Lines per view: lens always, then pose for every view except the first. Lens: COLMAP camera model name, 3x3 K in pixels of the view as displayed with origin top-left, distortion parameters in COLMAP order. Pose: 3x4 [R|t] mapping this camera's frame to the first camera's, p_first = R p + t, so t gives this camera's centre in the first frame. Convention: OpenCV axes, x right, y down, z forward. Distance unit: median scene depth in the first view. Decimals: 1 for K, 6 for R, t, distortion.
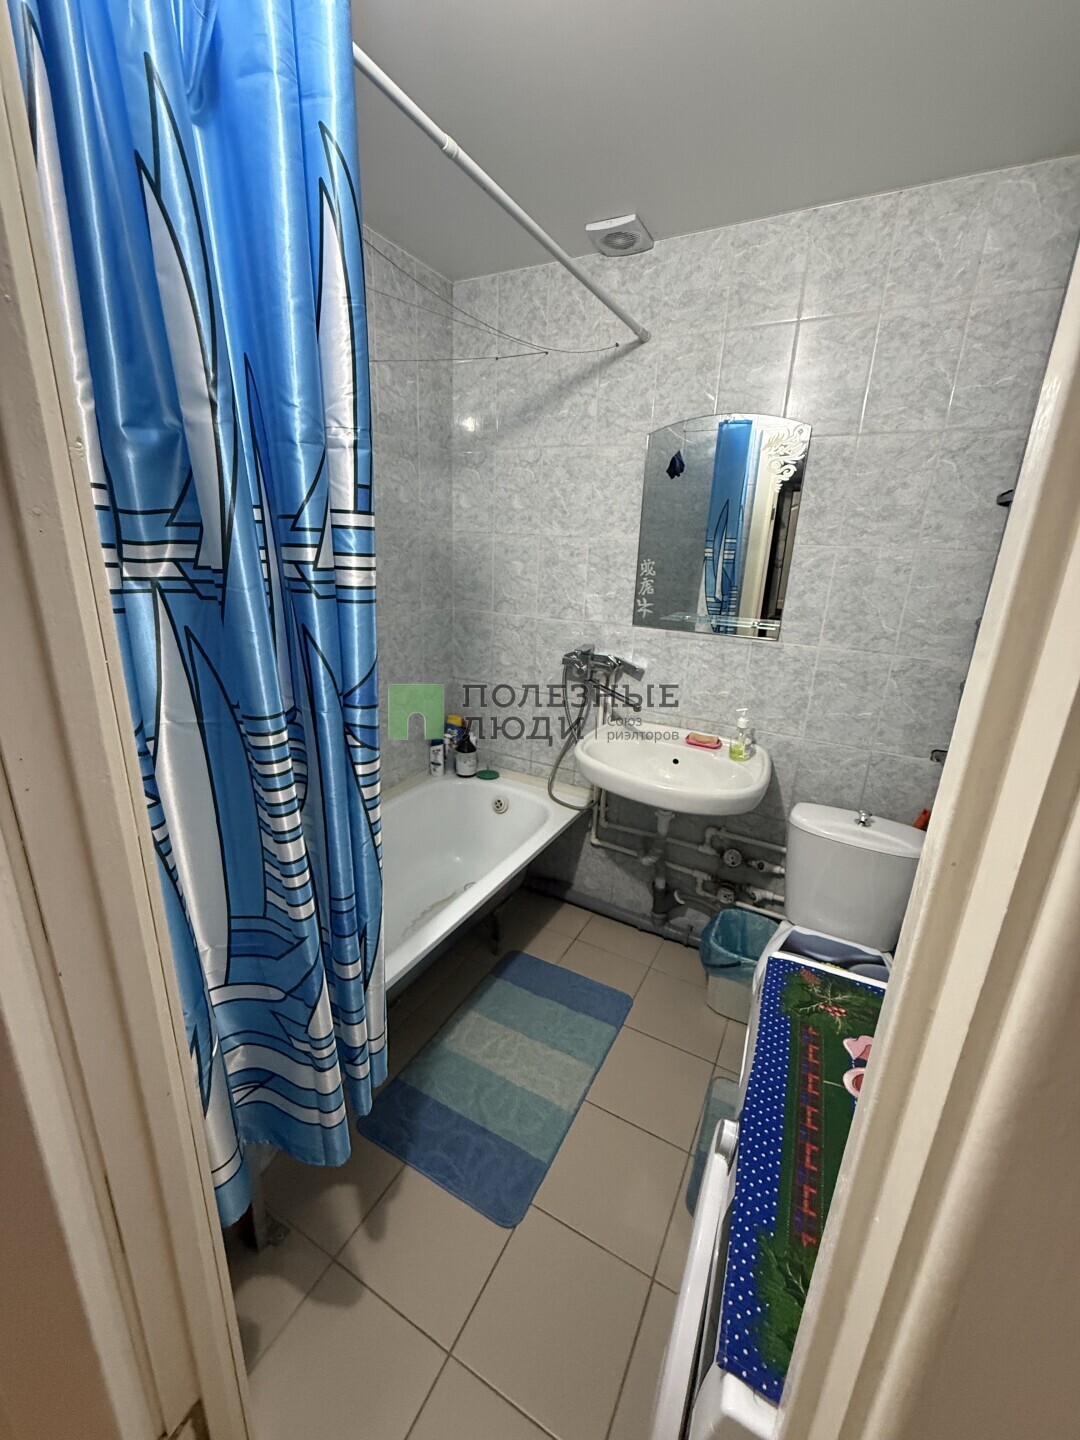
lens RADIAL K [[574.4, 0, 540.8], [0, 574.4, 716.7], [0, 0, 1]] dist [-0.002203, 0.000191]
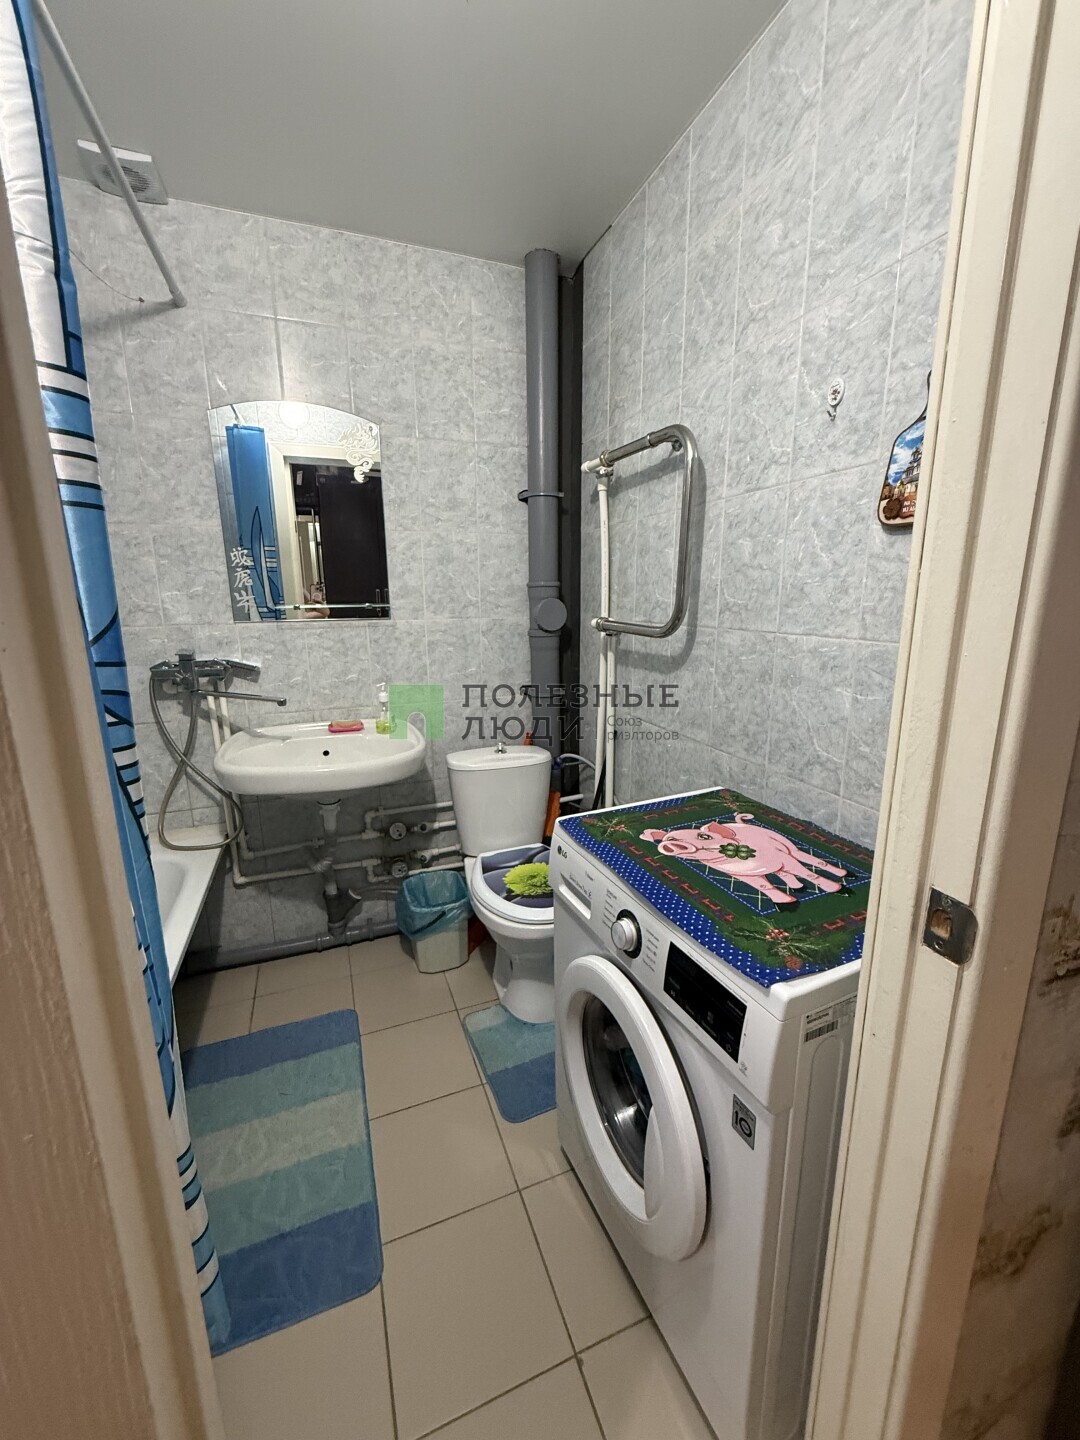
lens RADIAL K [[574.4, 0, 539.0], [0, 574.4, 718.5], [0, 0, 1]] dist [-0.002203, 0.000191]
pose [[0.648570, -0.205957, 0.732761, -0.235095], [0.252215, 0.966460, 0.048407, 0.067075], [-0.718154, 0.153418, 0.678762, 0.081349]]
